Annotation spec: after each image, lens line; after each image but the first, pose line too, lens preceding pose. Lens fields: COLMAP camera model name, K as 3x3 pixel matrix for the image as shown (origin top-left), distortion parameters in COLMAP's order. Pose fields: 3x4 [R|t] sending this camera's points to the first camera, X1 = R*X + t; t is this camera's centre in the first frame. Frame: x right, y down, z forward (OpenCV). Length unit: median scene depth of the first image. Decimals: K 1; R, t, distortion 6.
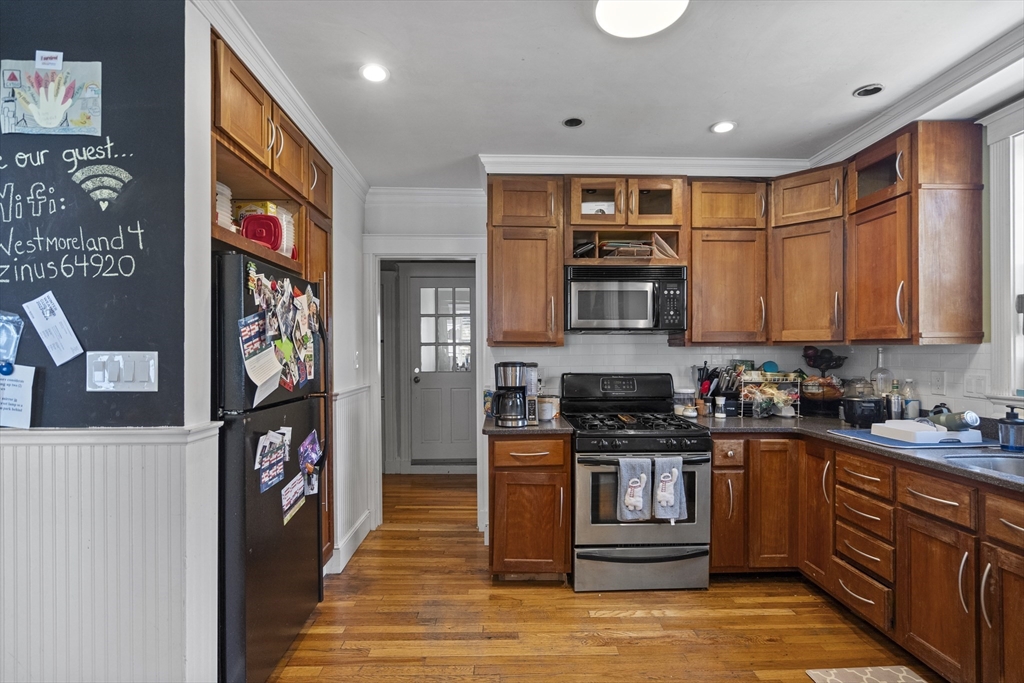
lens RADIAL K [[460.2, 0, 506.8], [0, 460.2, 352.1], [0, 0, 1]] dist [-0.003369, -0.001307]
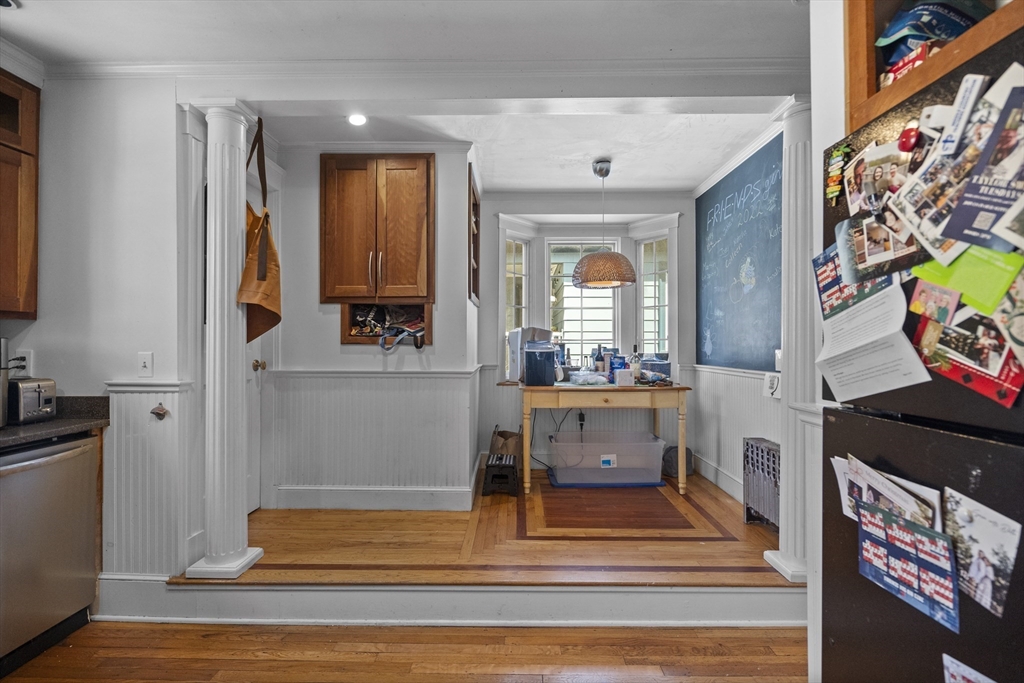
lens RADIAL K [[460.2, 0, 511.7], [0, 460.2, 340.8], [0, 0, 1]] dist [-0.003369, -0.001307]
pose [[-0.998919, 0.004280, 0.046284, -0.108037], [0.003803, 0.999939, -0.010395, 0.031639], [-0.046325, -0.010207, -0.998874, 1.009261]]
